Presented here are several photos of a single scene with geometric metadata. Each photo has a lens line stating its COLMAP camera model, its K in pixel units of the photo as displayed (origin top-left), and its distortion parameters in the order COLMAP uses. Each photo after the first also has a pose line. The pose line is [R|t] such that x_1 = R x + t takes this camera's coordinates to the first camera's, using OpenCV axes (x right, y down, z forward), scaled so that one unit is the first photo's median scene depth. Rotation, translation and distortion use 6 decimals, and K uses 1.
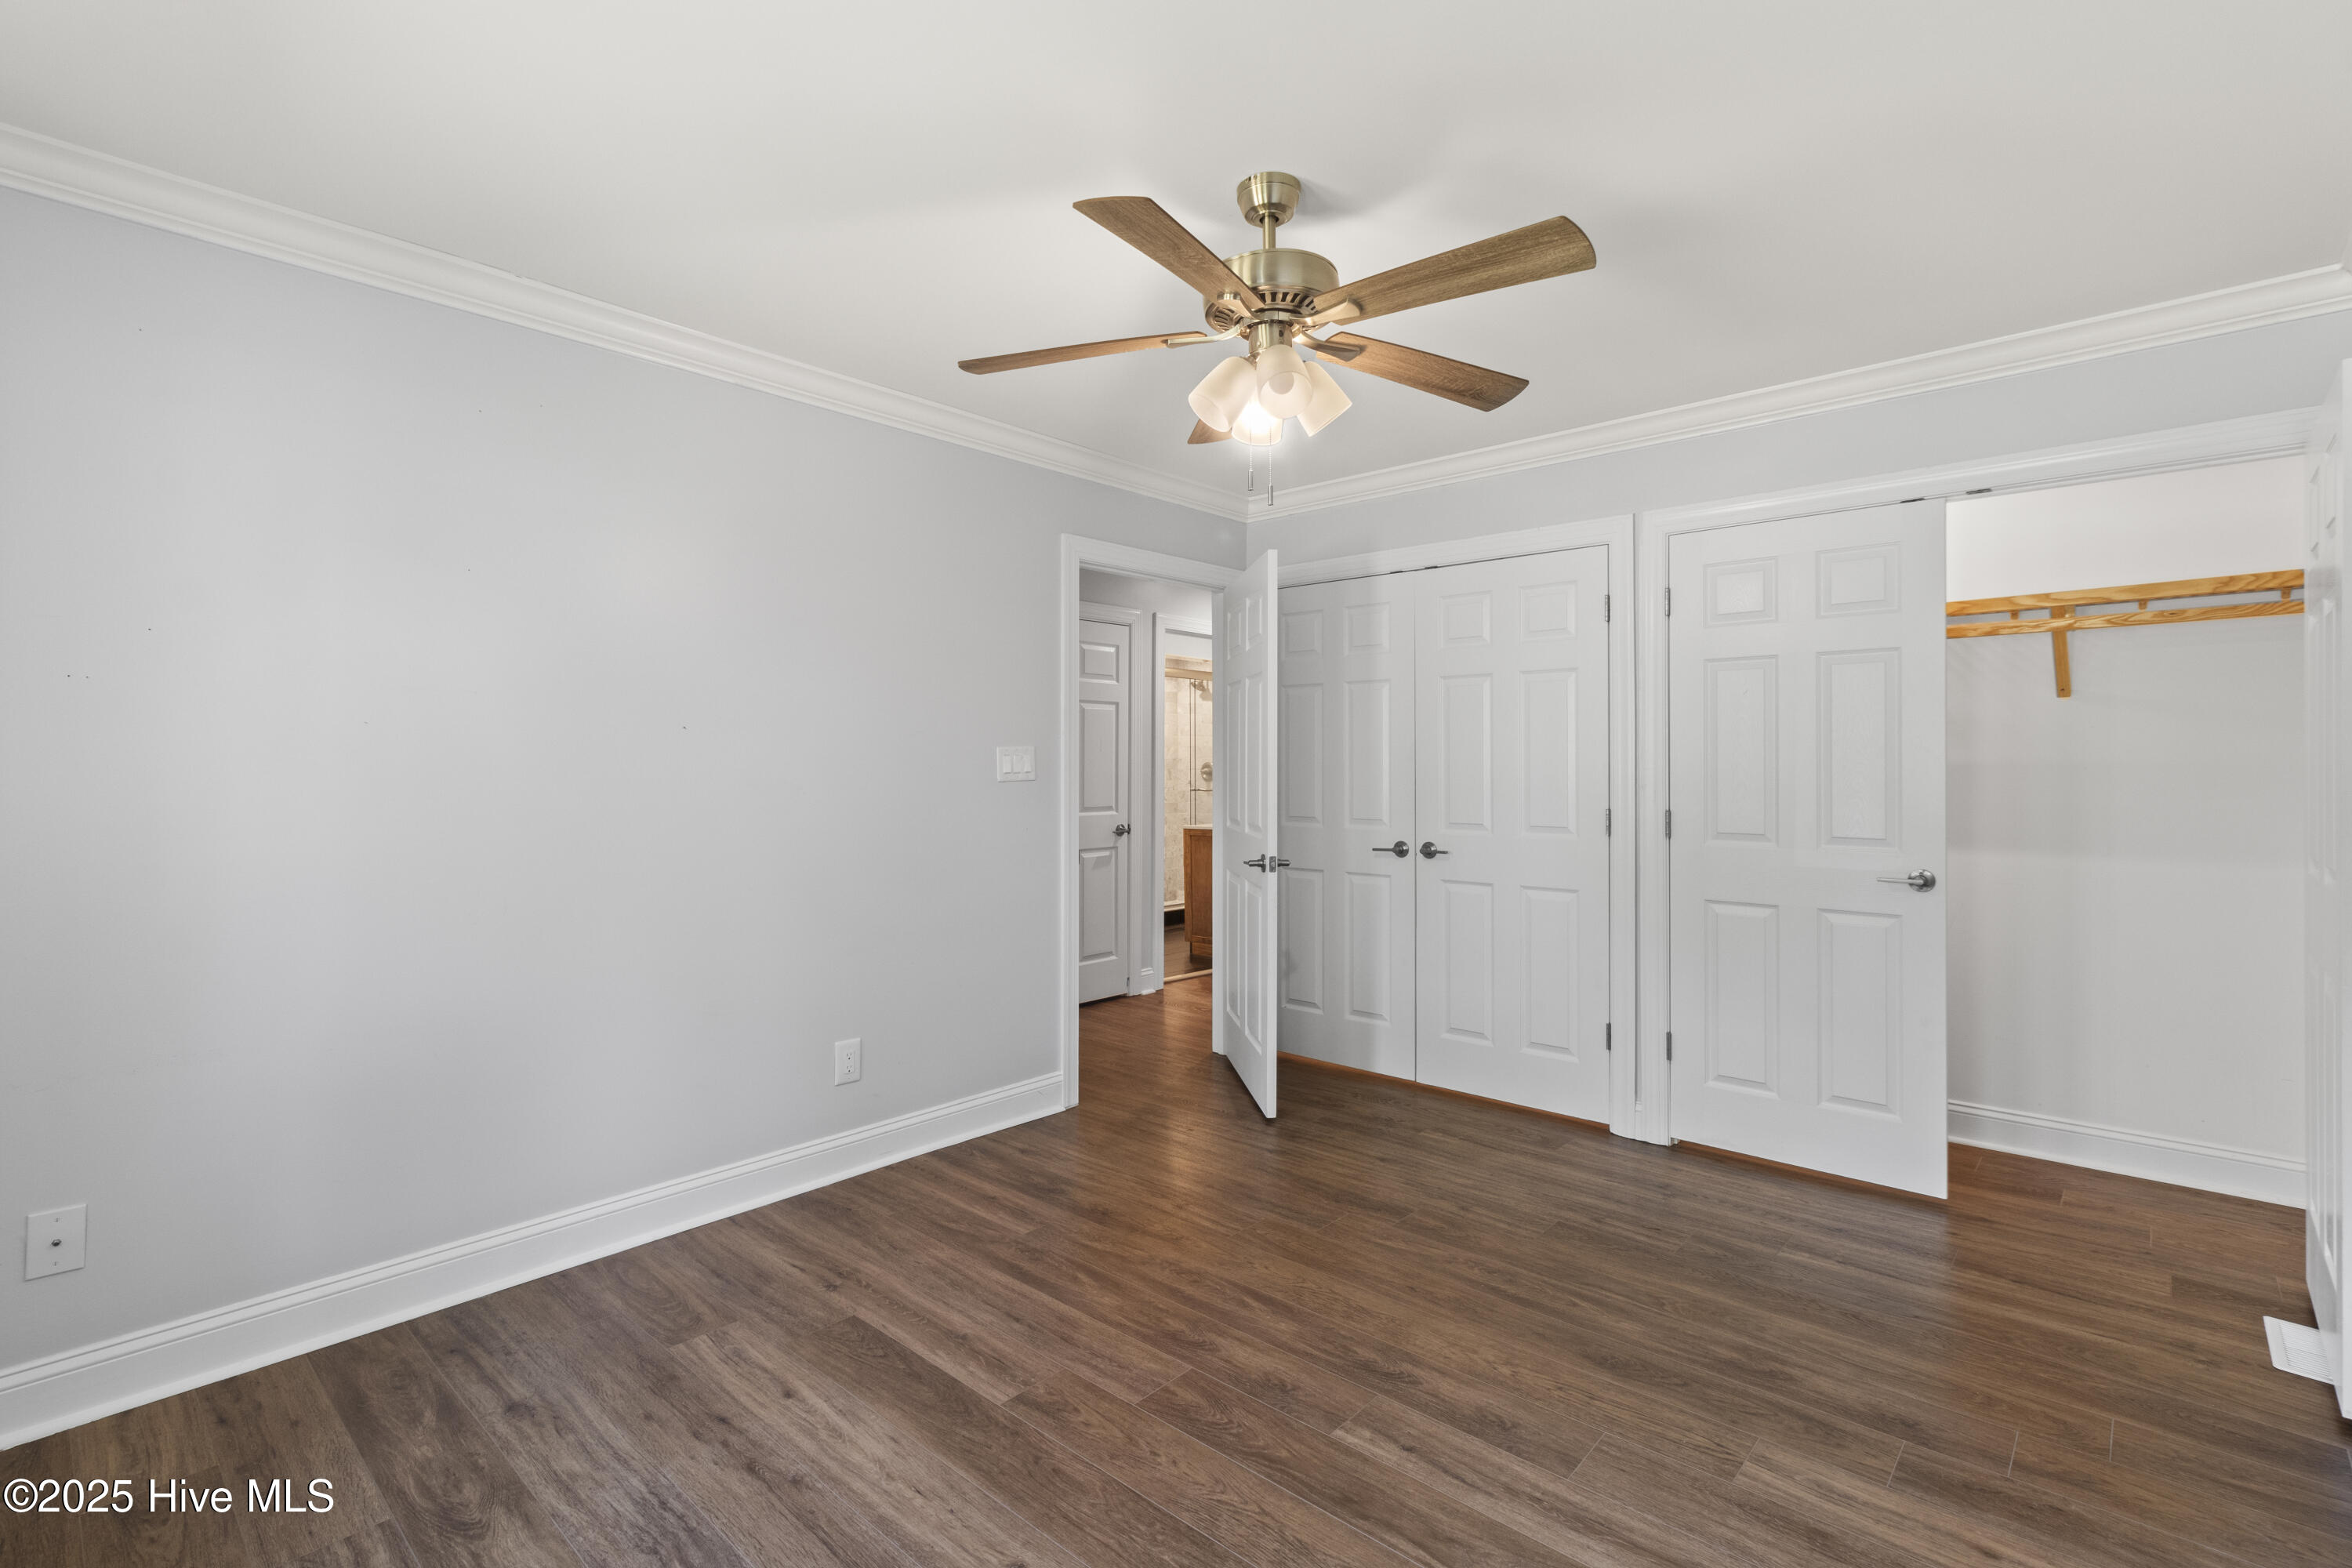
lens RADIAL K [[1076.4, 0, 1171.6], [0, 1076.4, 768.3], [0, 0, 1]] dist [-0.001960, 0.000855]
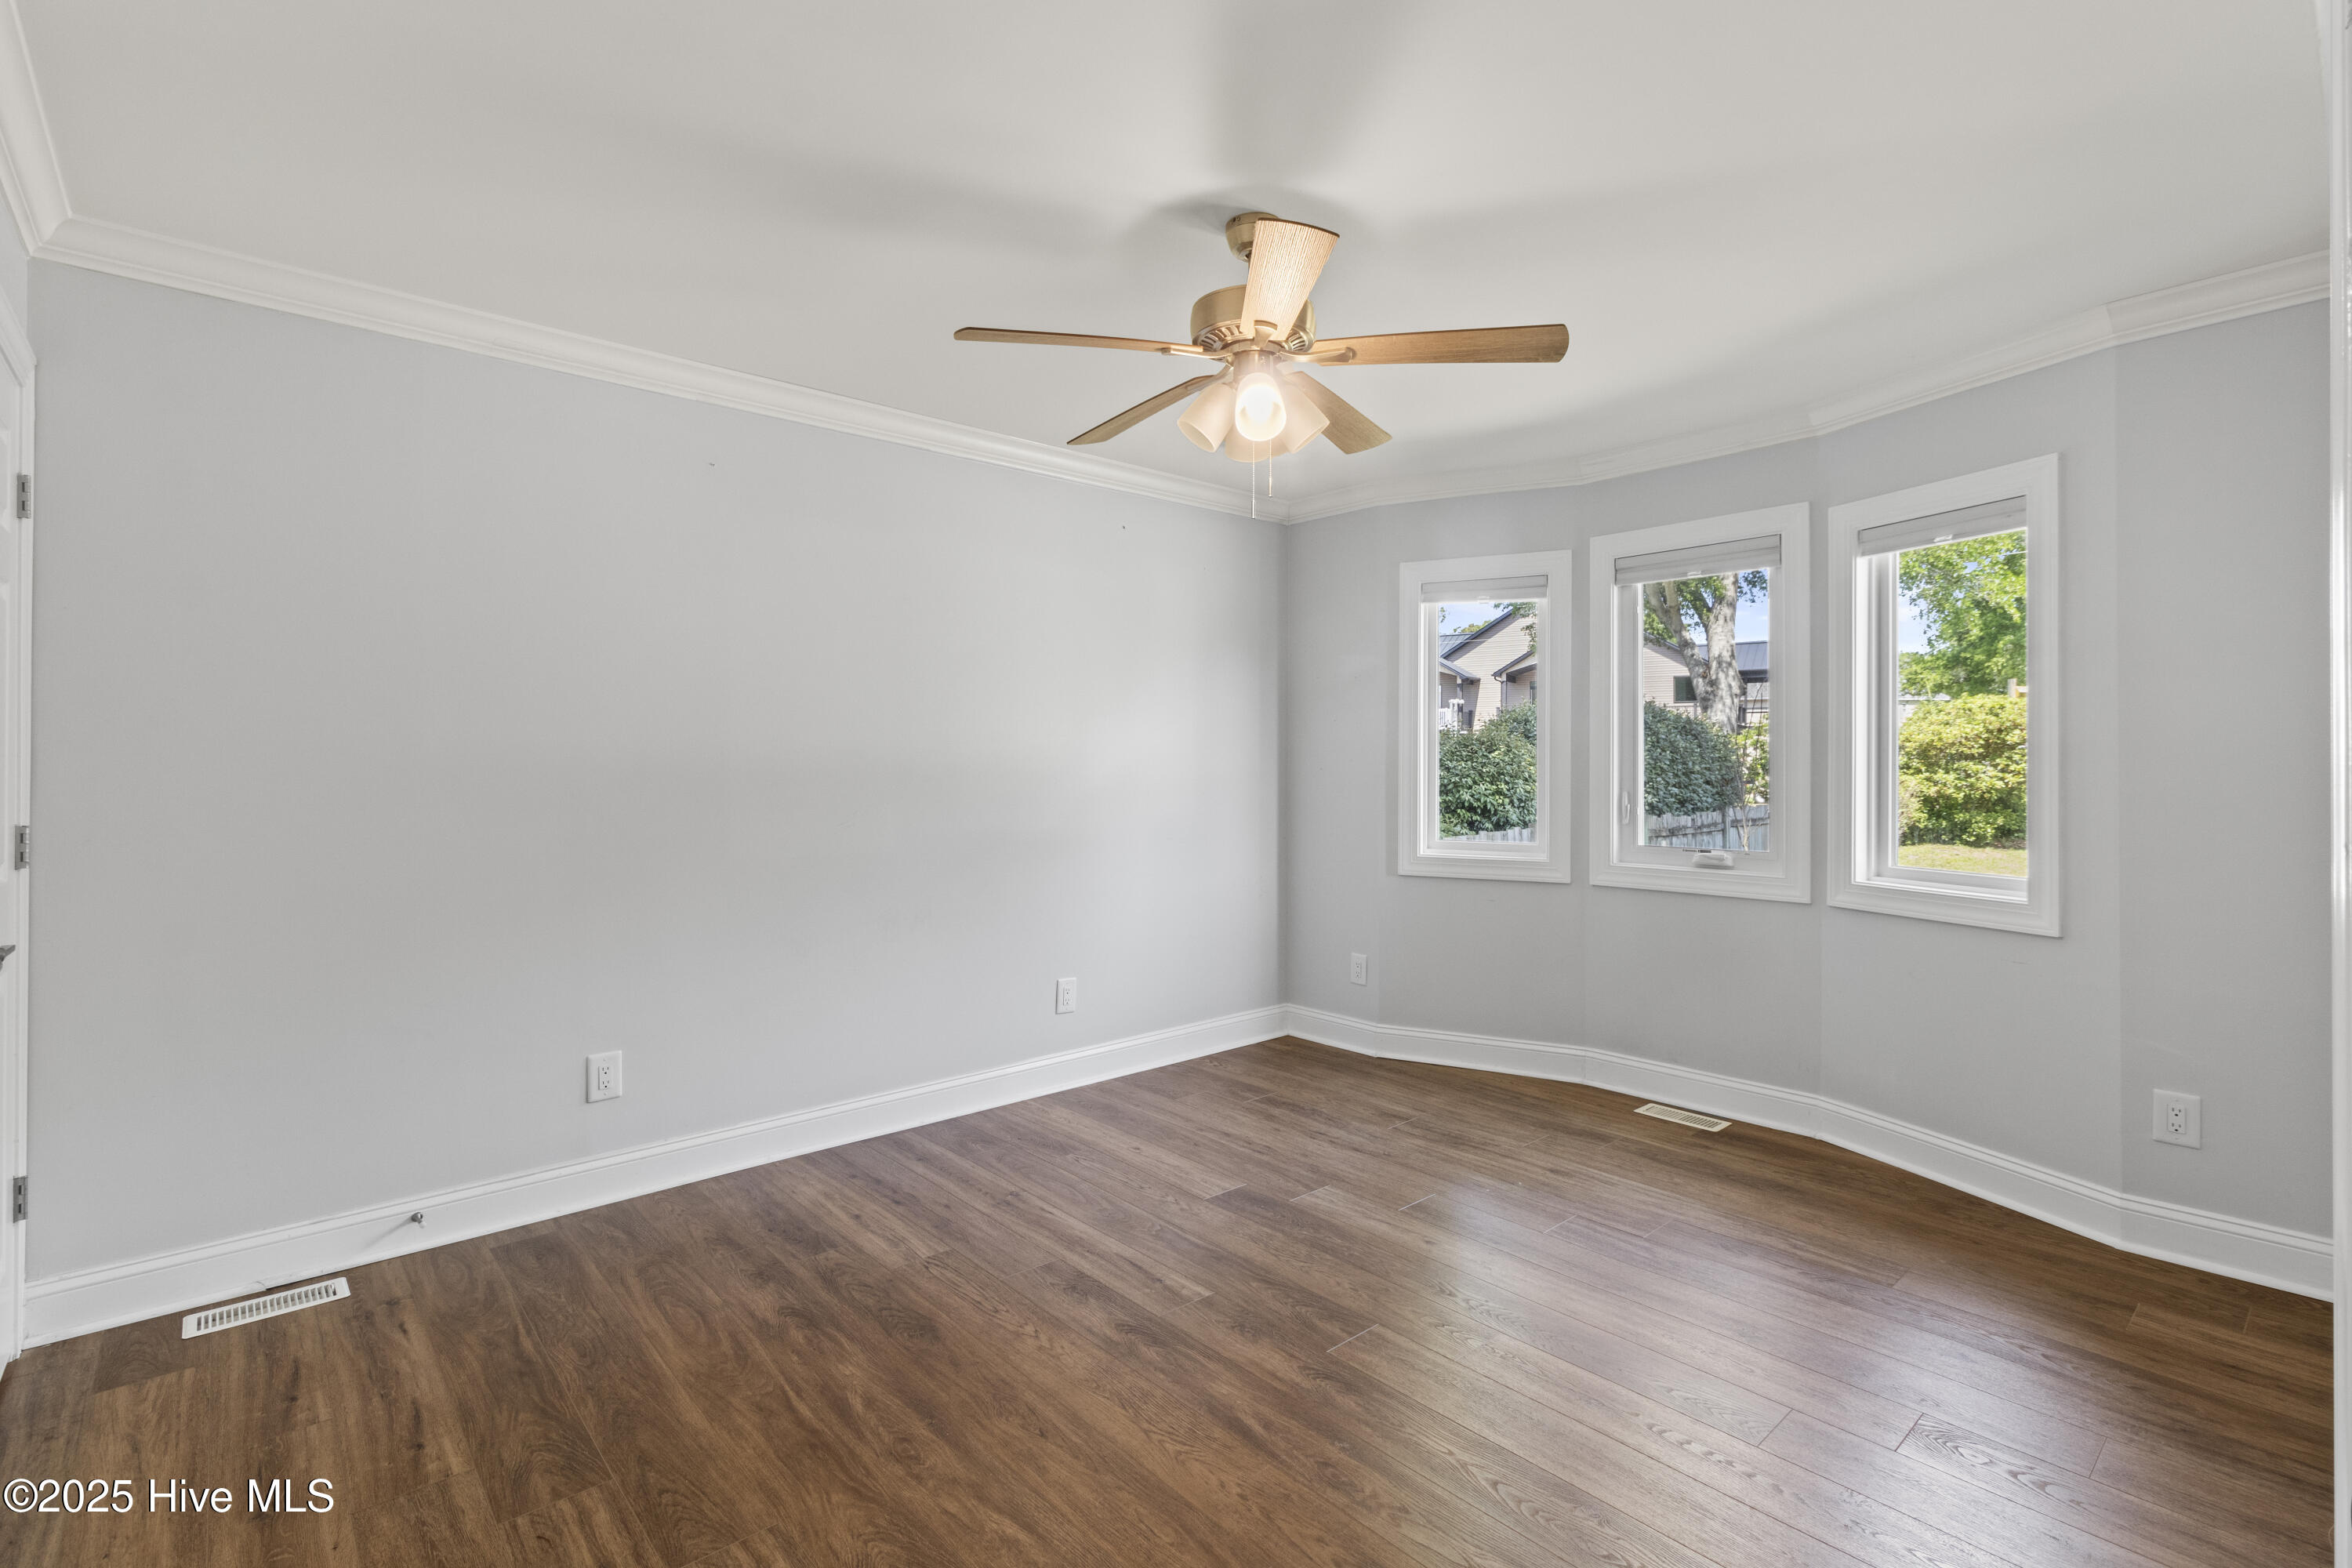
lens RADIAL K [[1076.4, 0, 1171.6], [0, 1076.4, 775.0], [0, 0, 1]] dist [-0.001960, 0.000855]
pose [[-0.994318, -0.002004, 0.106432, 0.054301], [-0.000685, 0.999923, 0.012426, 0.001527], [-0.106449, 0.012282, -0.994242, 1.887224]]
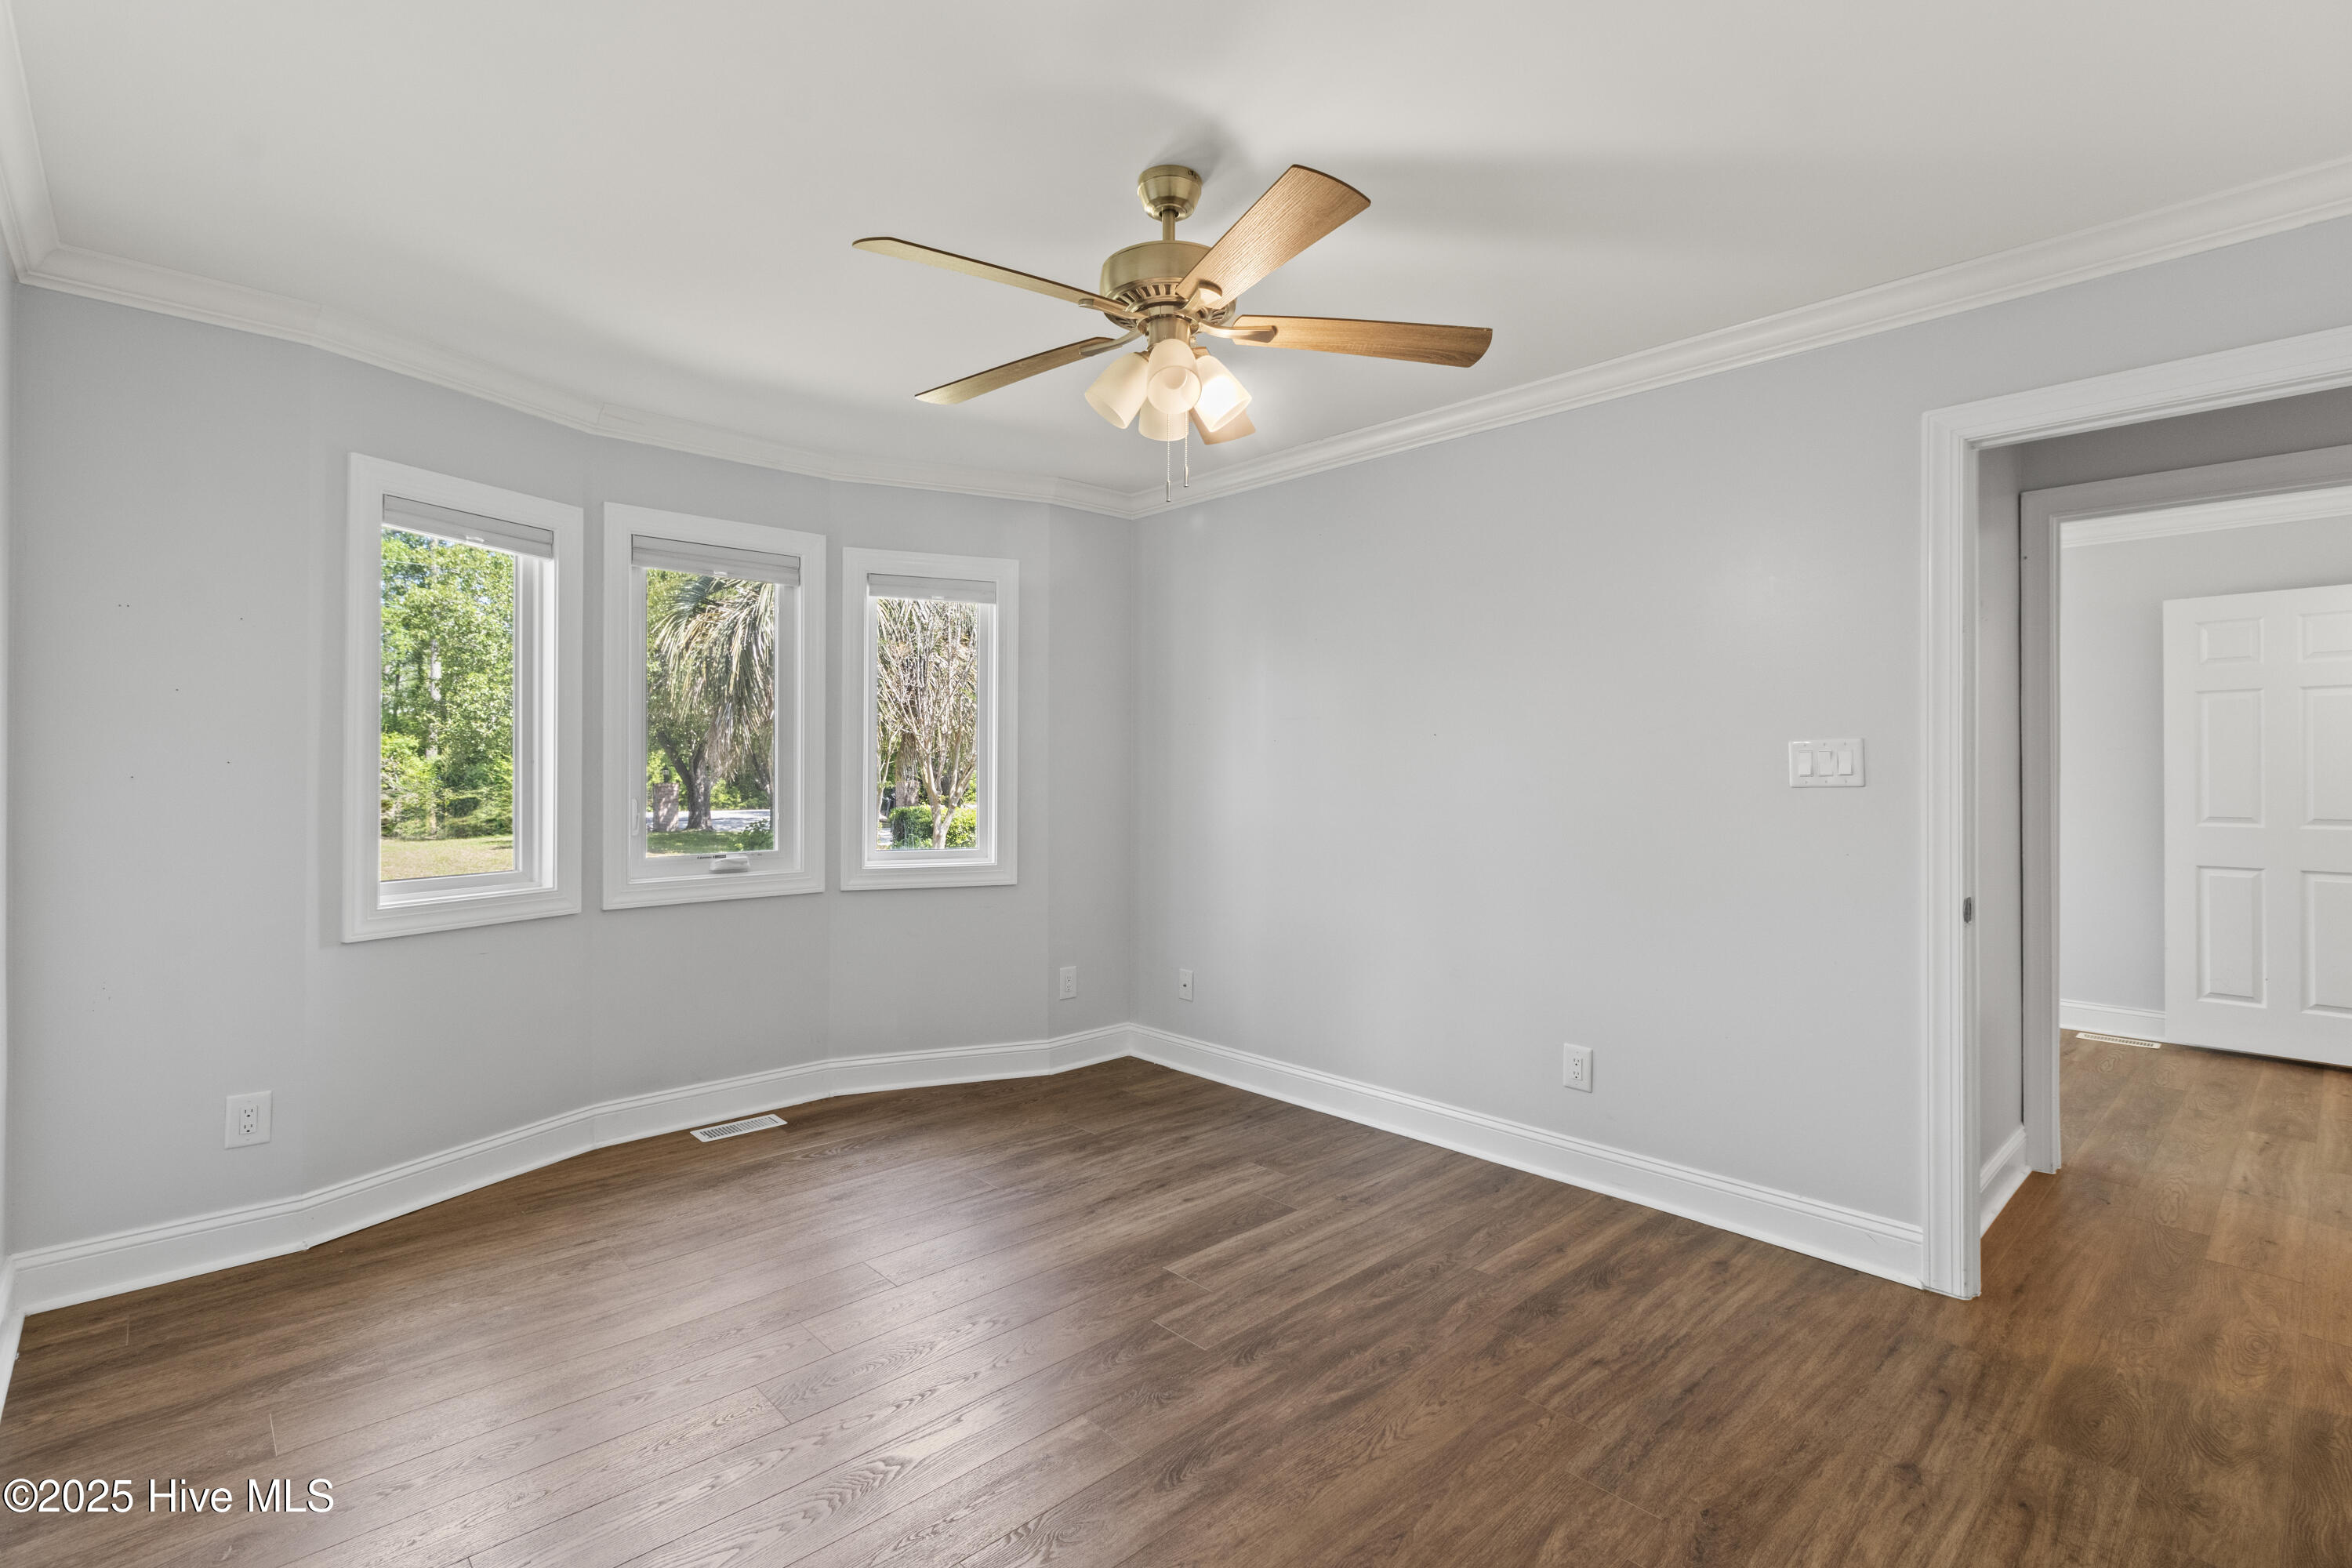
lens RADIAL K [[1076.4, 0, 1171.7], [0, 1076.4, 774.2], [0, 0, 1]] dist [-0.001960, 0.000855]
pose [[-0.077336, 0.004582, -0.996995, 0.975443], [-0.004239, 0.999979, 0.004925, 0.003007], [0.996996, 0.004607, -0.077315, 0.978112]]
